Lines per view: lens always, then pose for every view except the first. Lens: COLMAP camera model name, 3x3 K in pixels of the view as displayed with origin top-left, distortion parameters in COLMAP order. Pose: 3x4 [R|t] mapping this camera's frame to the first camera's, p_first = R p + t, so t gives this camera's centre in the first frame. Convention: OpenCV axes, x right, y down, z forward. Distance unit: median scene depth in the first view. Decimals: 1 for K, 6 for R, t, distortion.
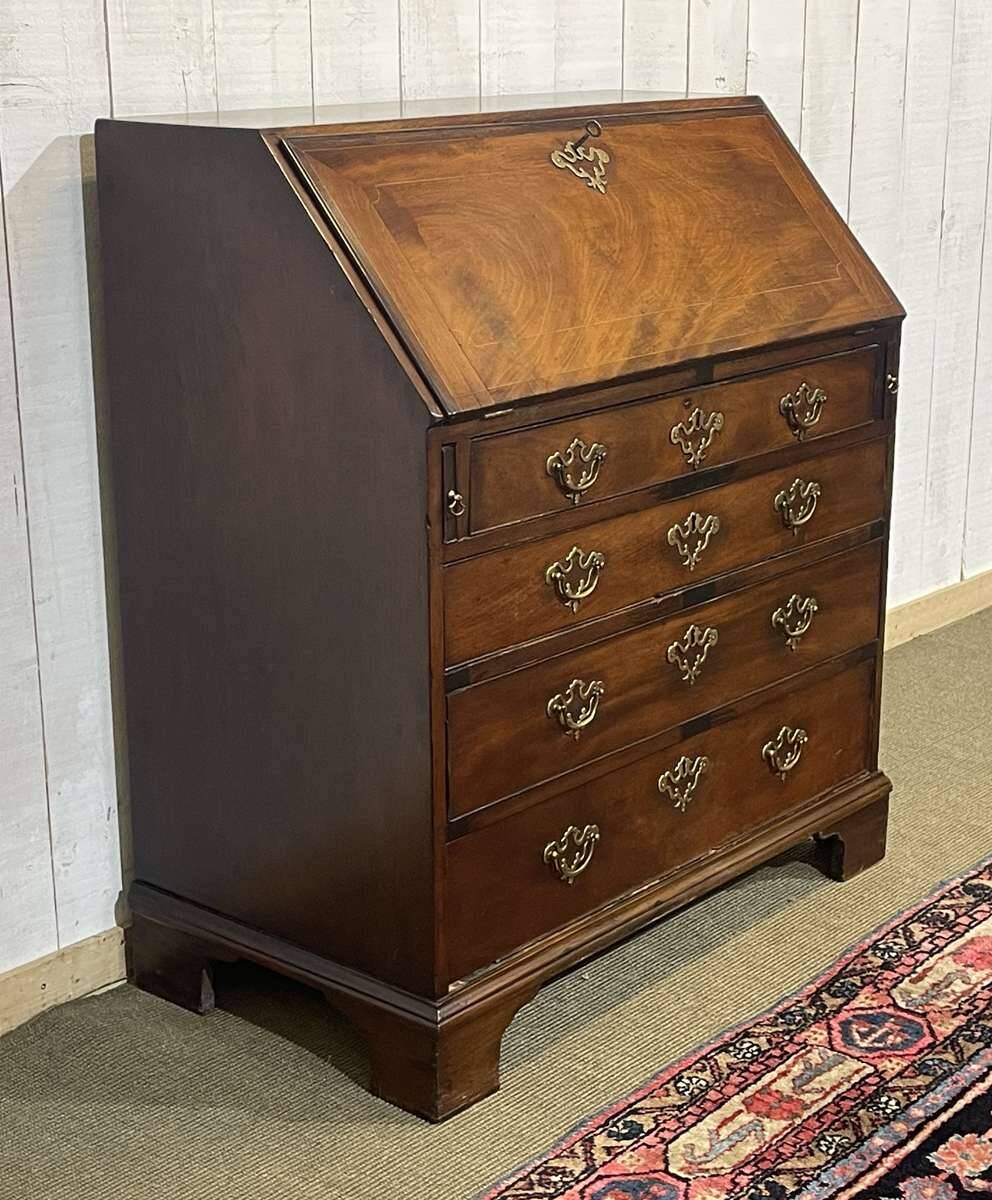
lens RADIAL K [[2121.1, 0, 519.6], [0, 2121.1, 636.2], [0, 0, 1]] dist [0.066766, 0.000000]
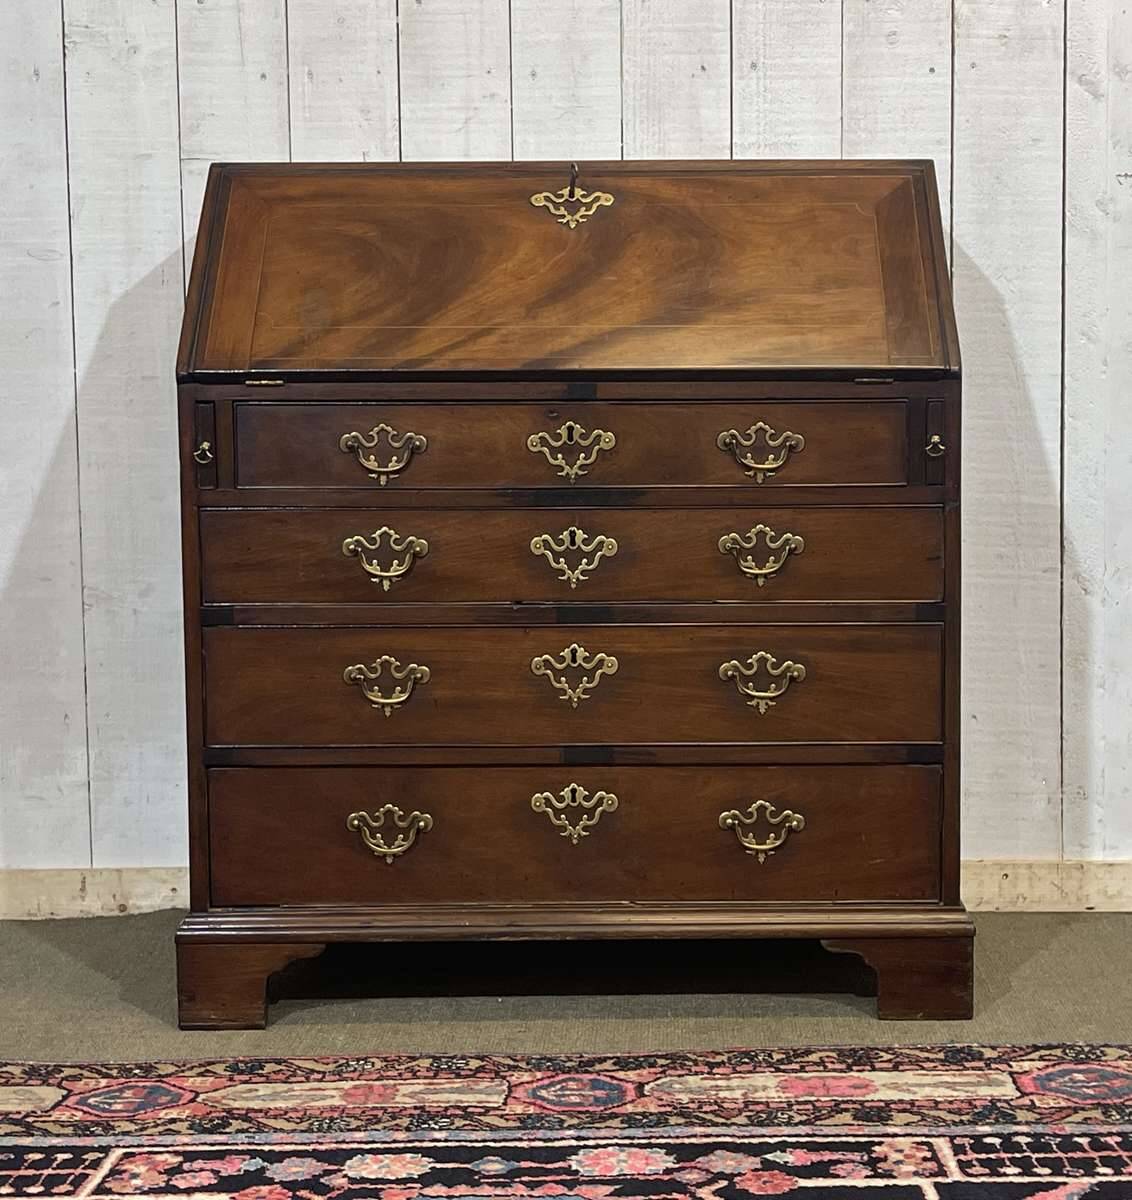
lens RADIAL K [[2135.6, 0, 623.4], [0, 2135.6, 551.5], [0, 0, 1]] dist [0.081418, 0.000000]
pose [[0.643902, 0.054992, -0.763129, 0.888865], [-0.217853, 0.969305, -0.113967, 0.064006], [0.733437, 0.239633, 0.636118, 0.385783]]
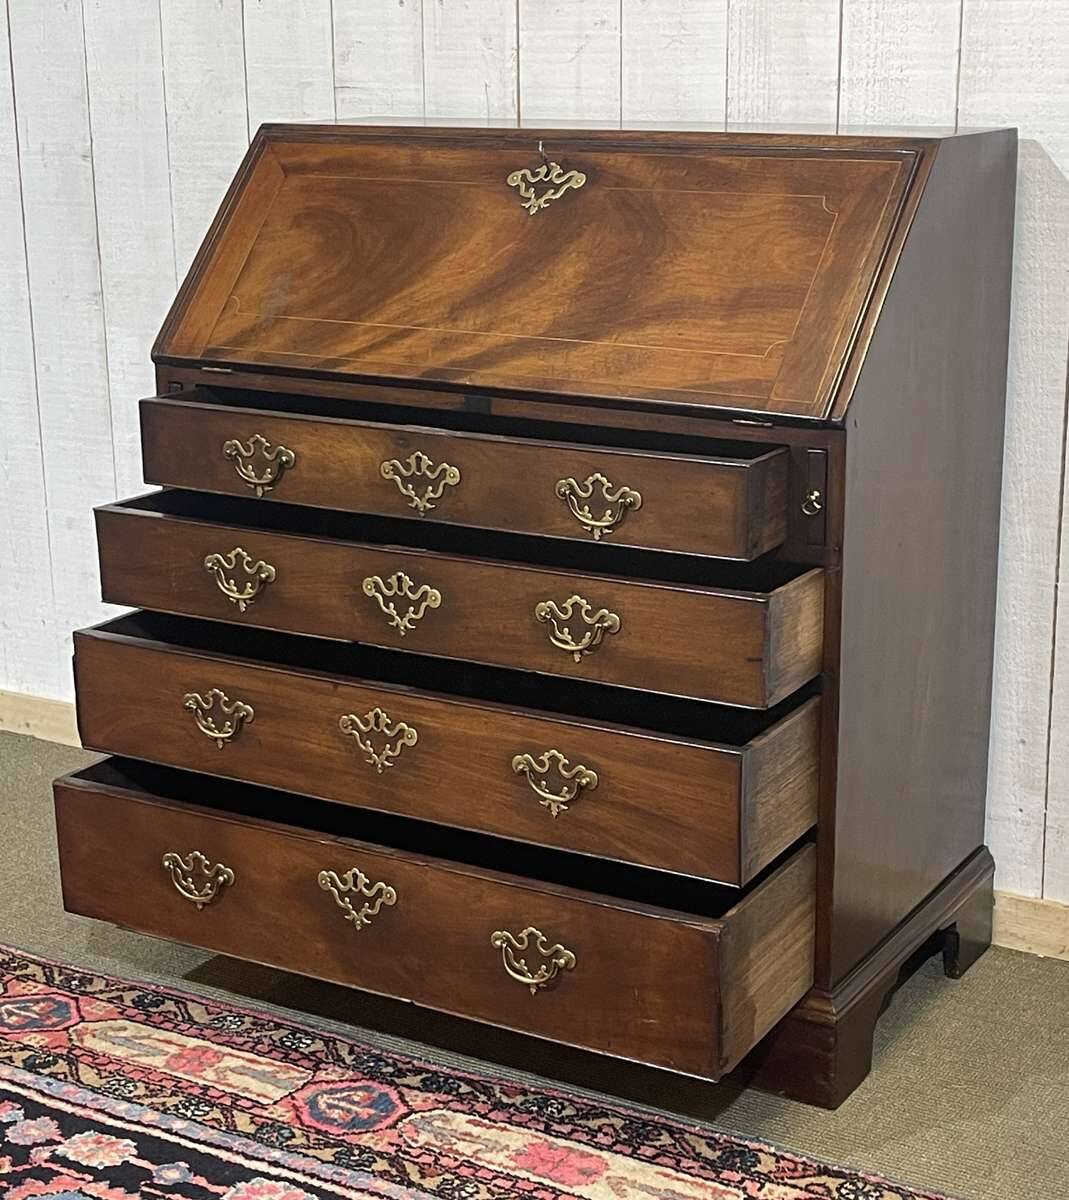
lens RADIAL K [[2142.7, 0, 534.6], [0, 2142.7, 624.9], [0, 0, 1]] dist [0.072454, 0.000000]
pose [[0.160151, 0.265548, -0.950703, 1.059732], [-0.283555, 0.934916, 0.213372, -0.247257], [0.945488, 0.235405, 0.225025, 0.831999]]
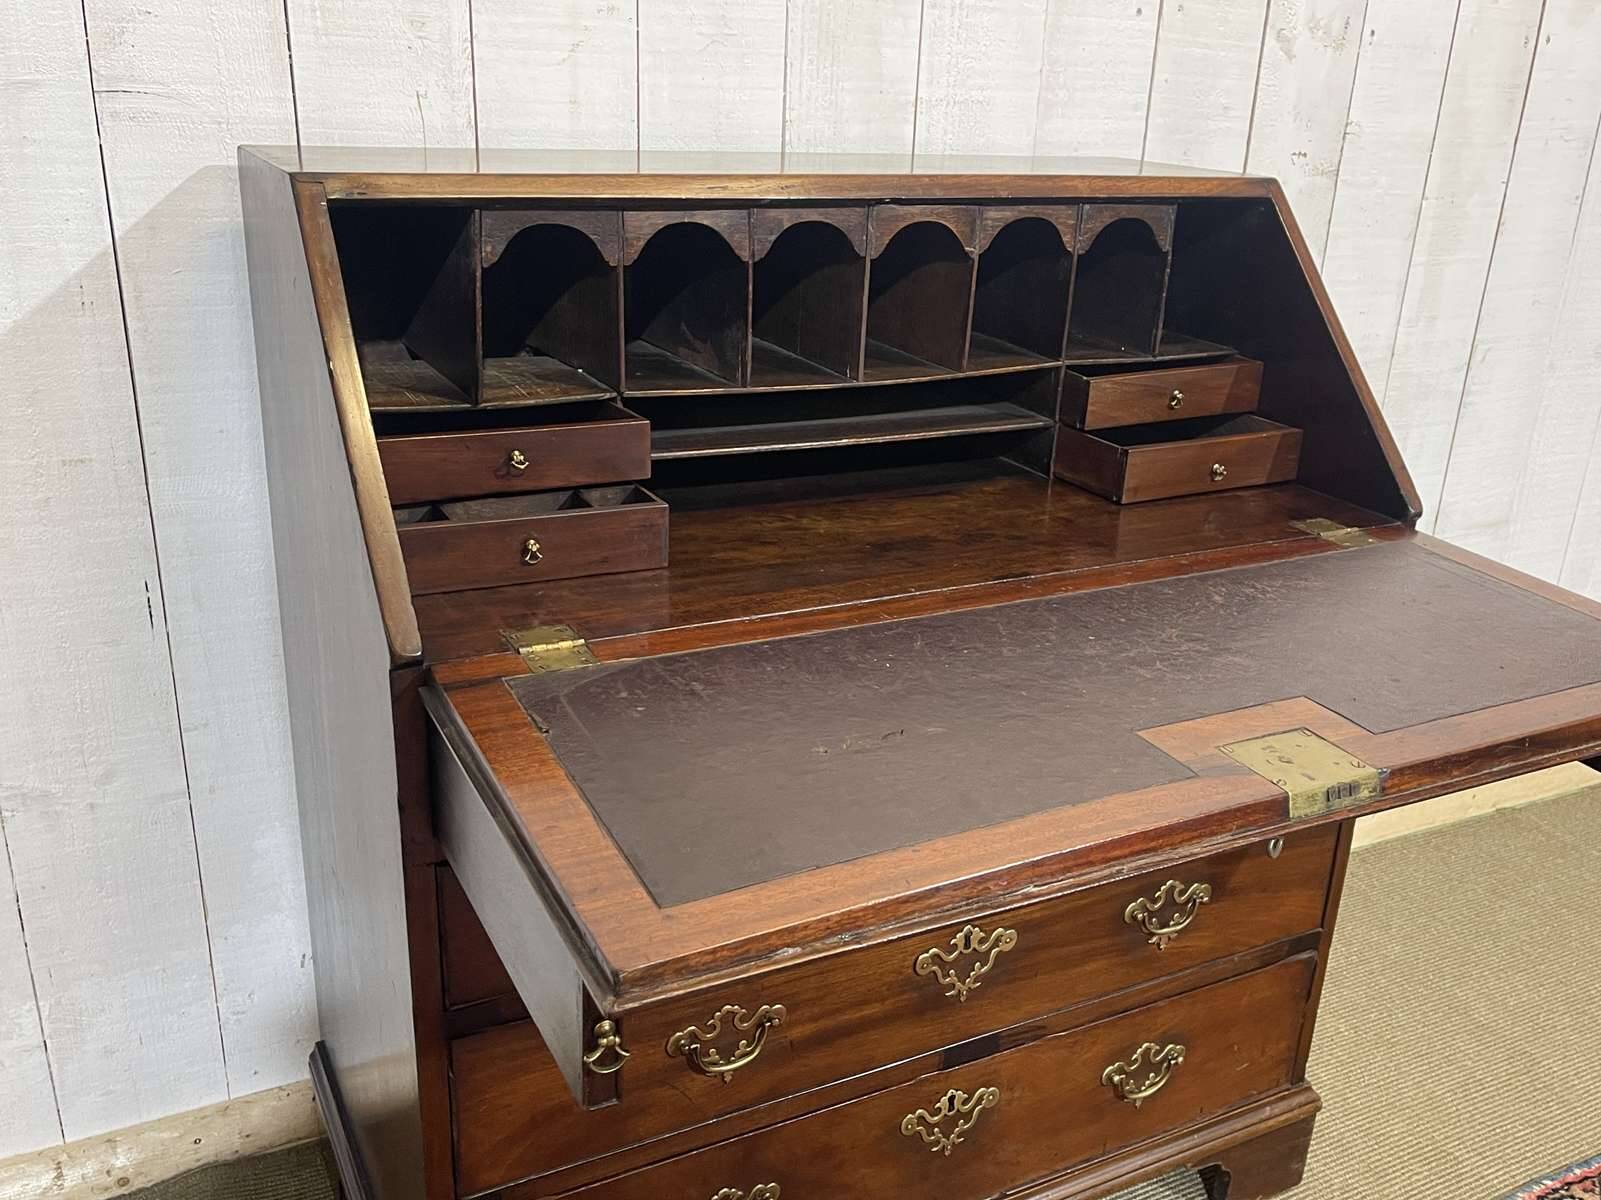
lens RADIAL K [[1442.5, 0, 821.9], [0, 1442.5, 612.4], [0, 0, 1]] dist [0.037674, -0.014784]
pose [[0.926380, 0.173093, -0.334452, 0.186158], [-0.151847, 0.984400, 0.088876, -0.149124], [0.344618, -0.031547, 0.938213, 0.554607]]
